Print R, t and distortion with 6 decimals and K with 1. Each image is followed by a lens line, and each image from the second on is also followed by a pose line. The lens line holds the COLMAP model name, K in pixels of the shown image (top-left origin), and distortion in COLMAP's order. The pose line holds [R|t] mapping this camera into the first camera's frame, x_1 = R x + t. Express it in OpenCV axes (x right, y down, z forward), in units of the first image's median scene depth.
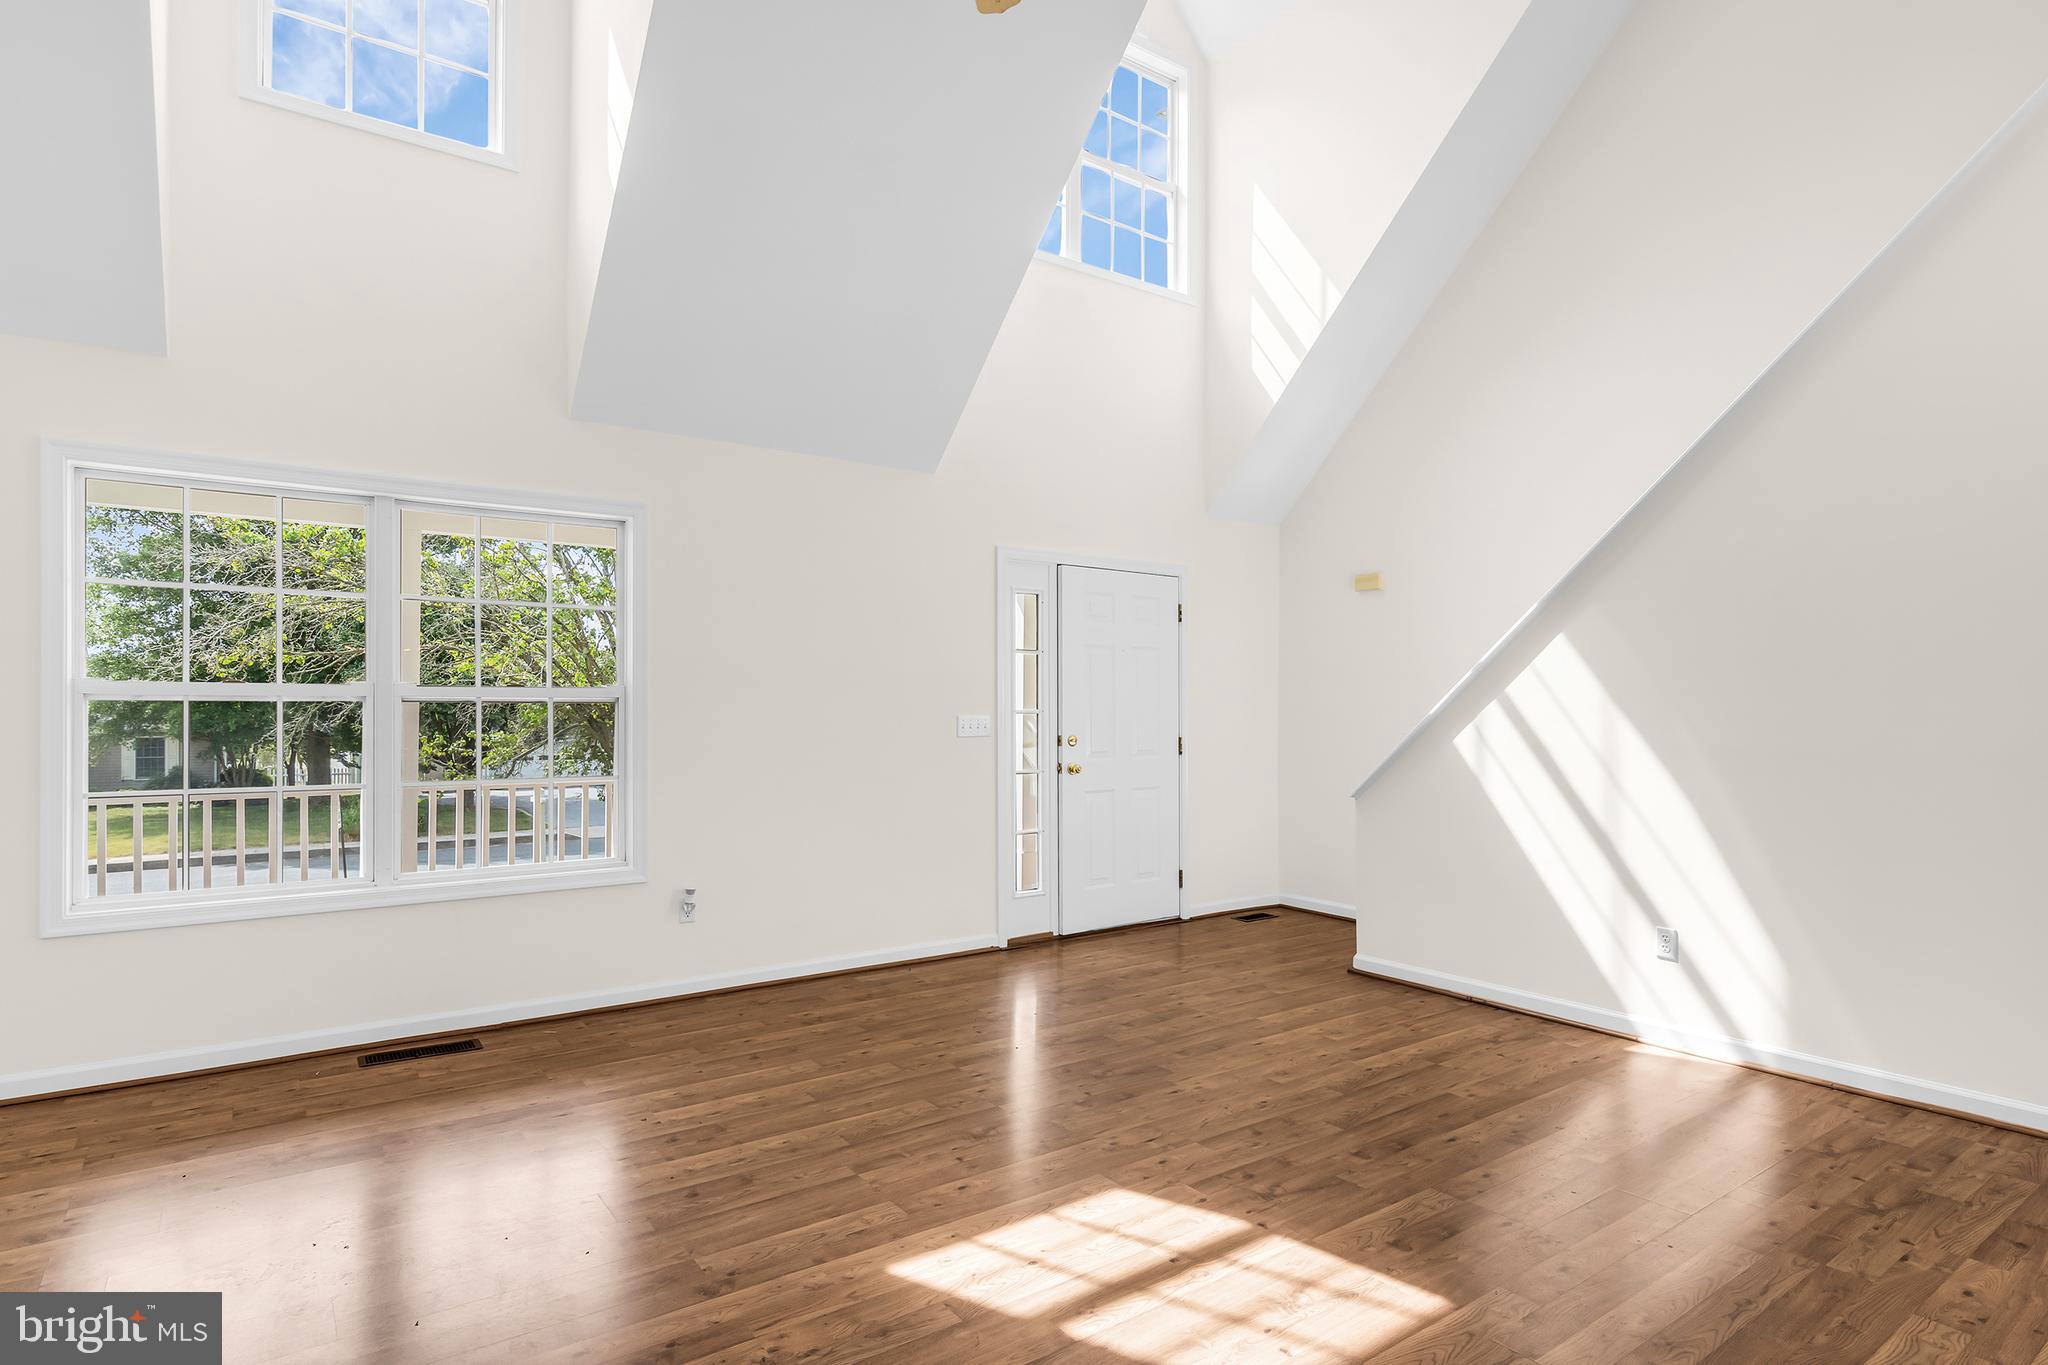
lens RADIAL K [[1078.5, 0, 1023.0], [0, 1078.5, 710.4], [0, 0, 1]] dist [-0.003806, -0.000510]
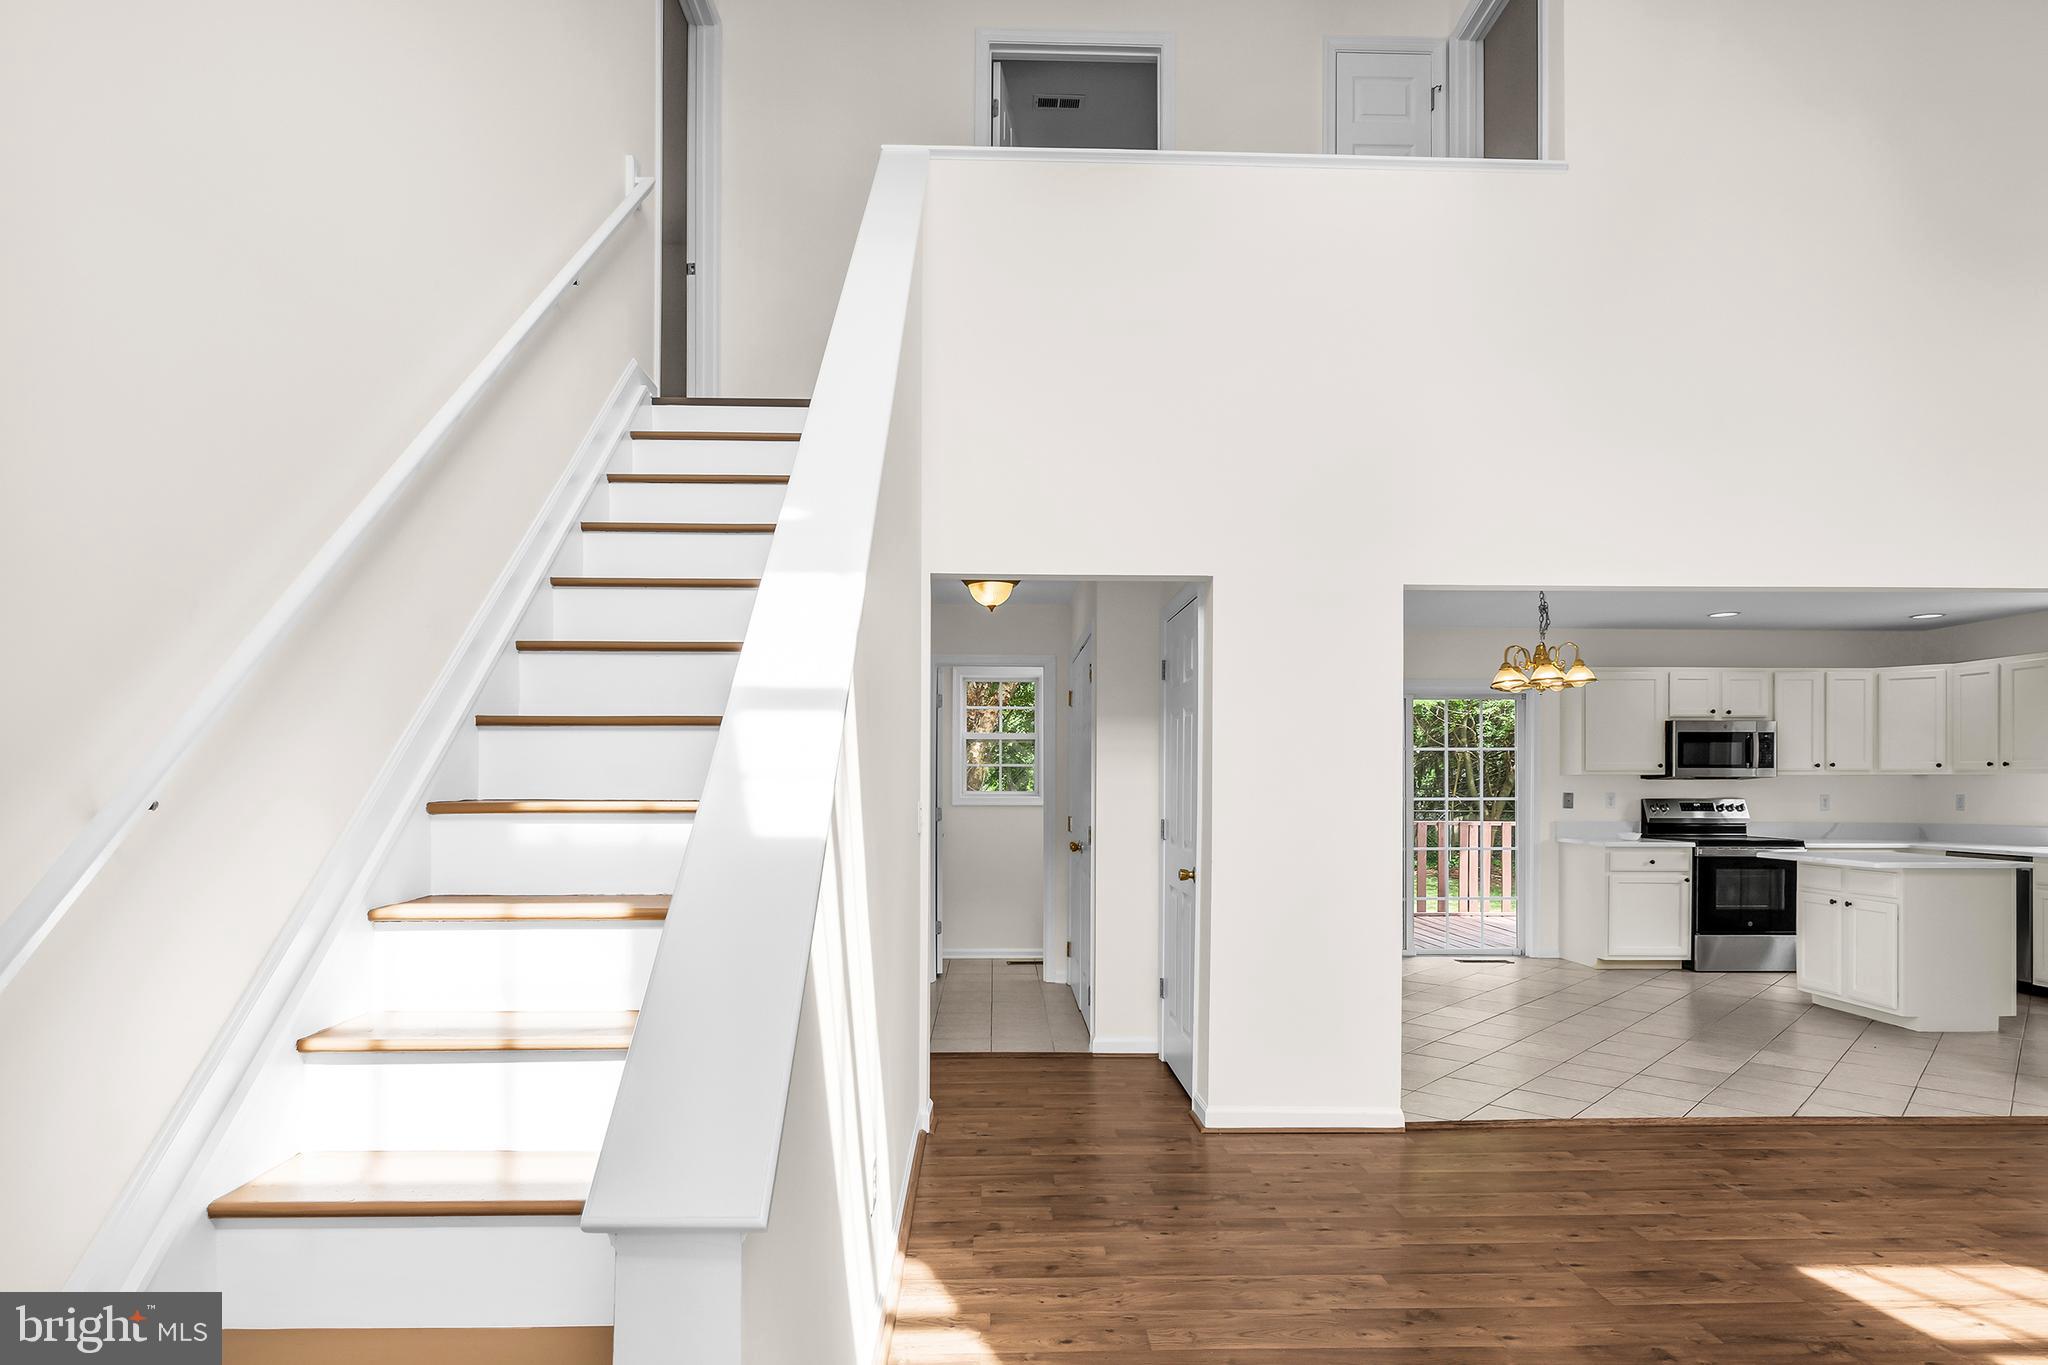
lens RADIAL K [[1109.1, 0, 1024.3], [0, 1109.1, 785.5], [0, 0, 1]] dist [-0.002157, -0.000694]
pose [[-0.829314, -0.003426, 0.558772, 0.184486], [-0.004725, 0.999988, -0.000881, -0.002059], [-0.558762, -0.003371, -0.829321, 1.432692]]
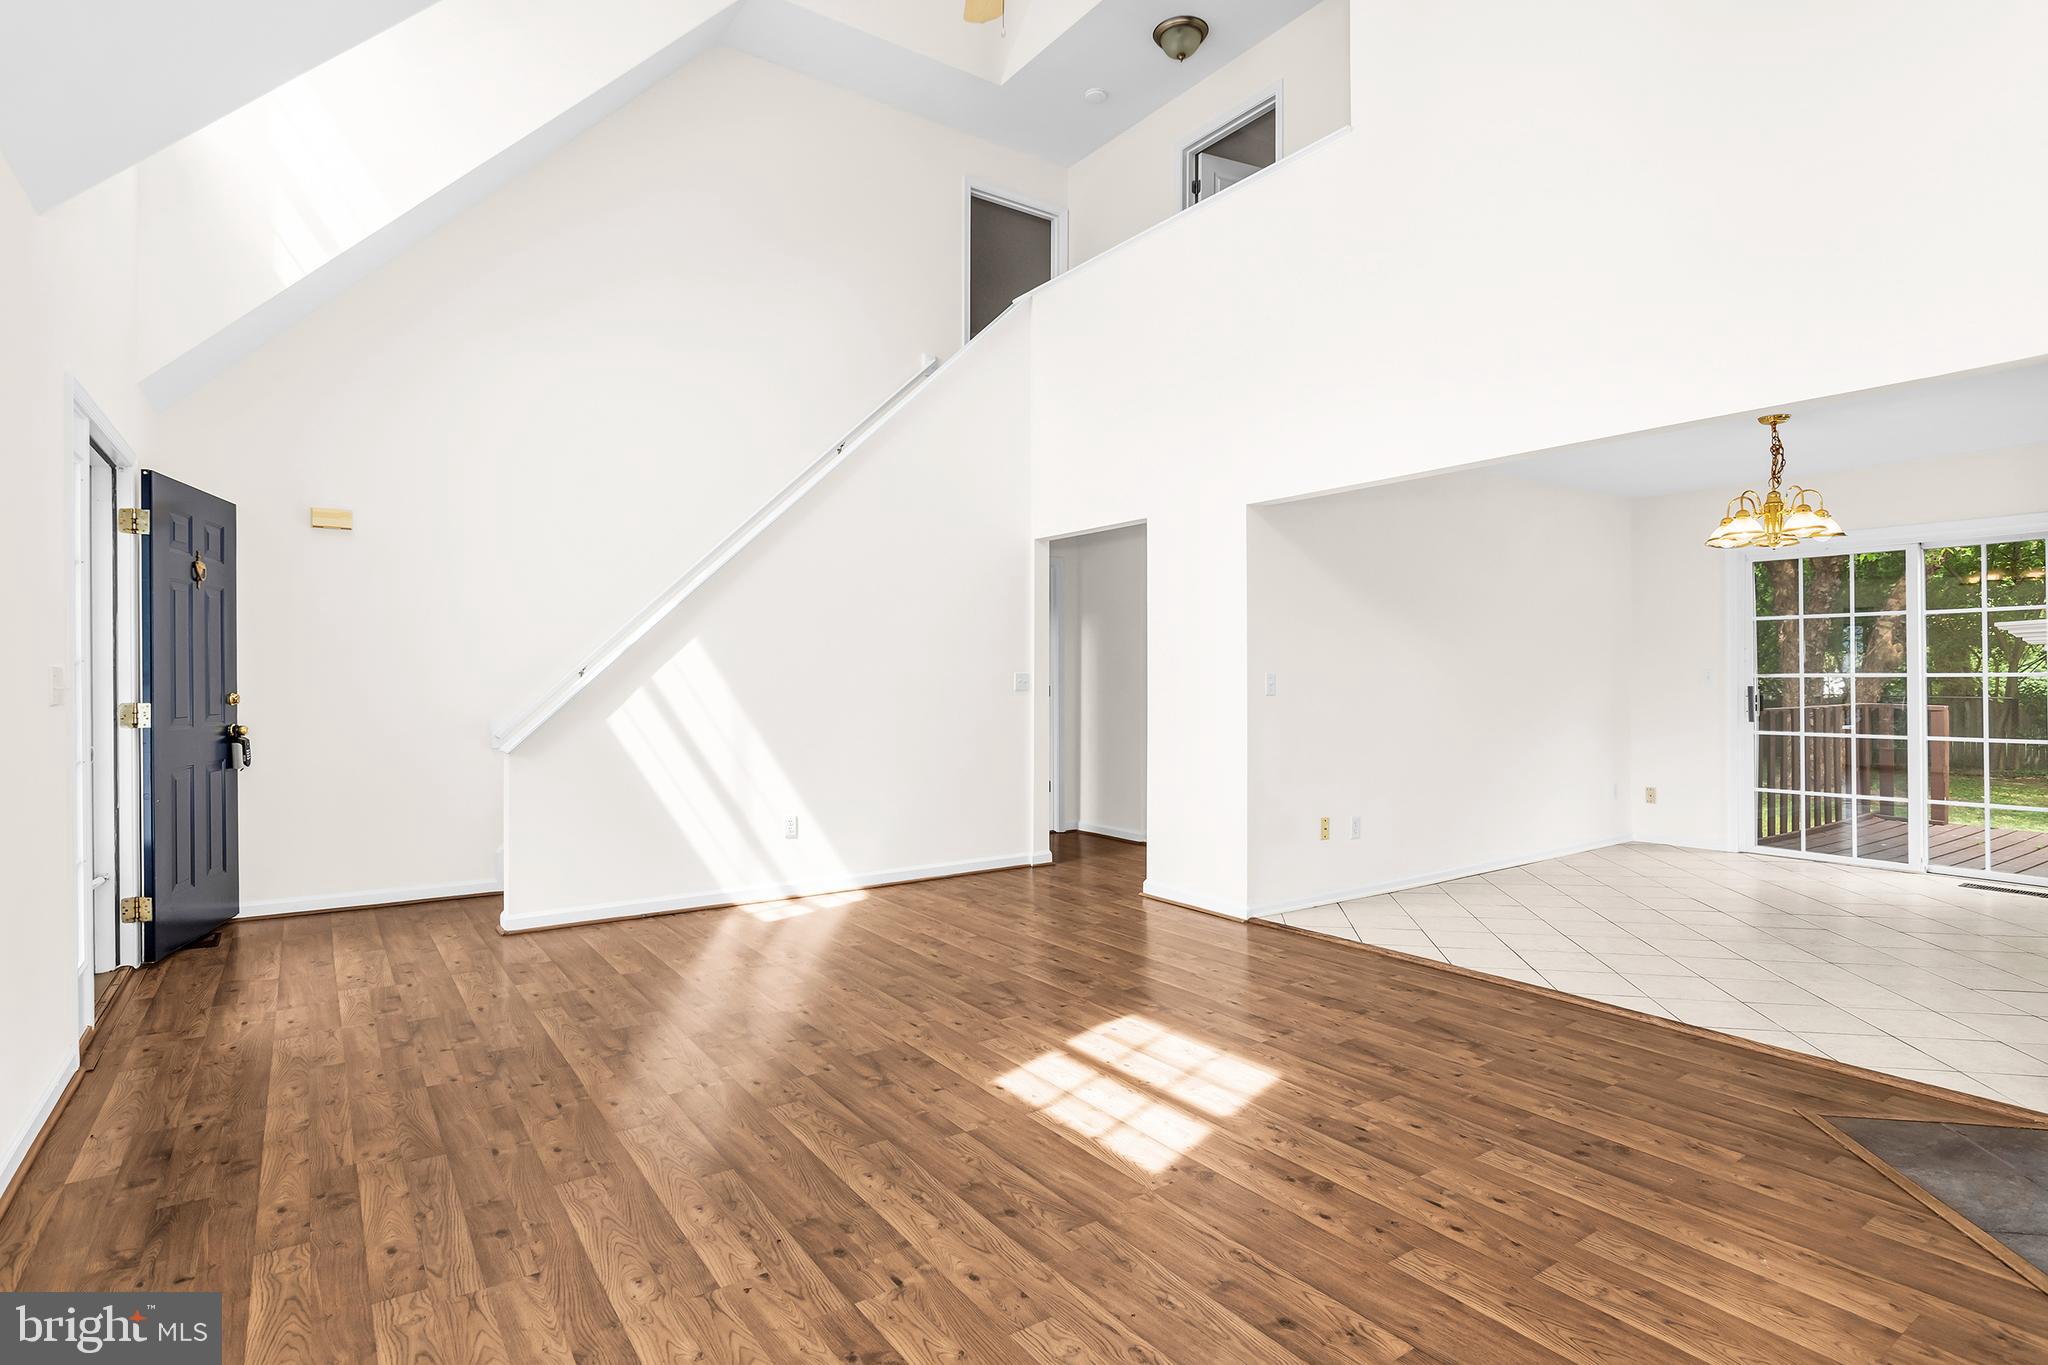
lens RADIAL K [[1032.0, 0, 1016.4], [0, 1032.0, 676.7], [0, 0, 1]] dist [-0.003113, -0.001151]
pose [[0.013975, -0.001693, 0.999901, -0.763694], [0.002827, 0.999995, 0.001653, 0.013871], [-0.999898, 0.002804, 0.013980, 0.664085]]
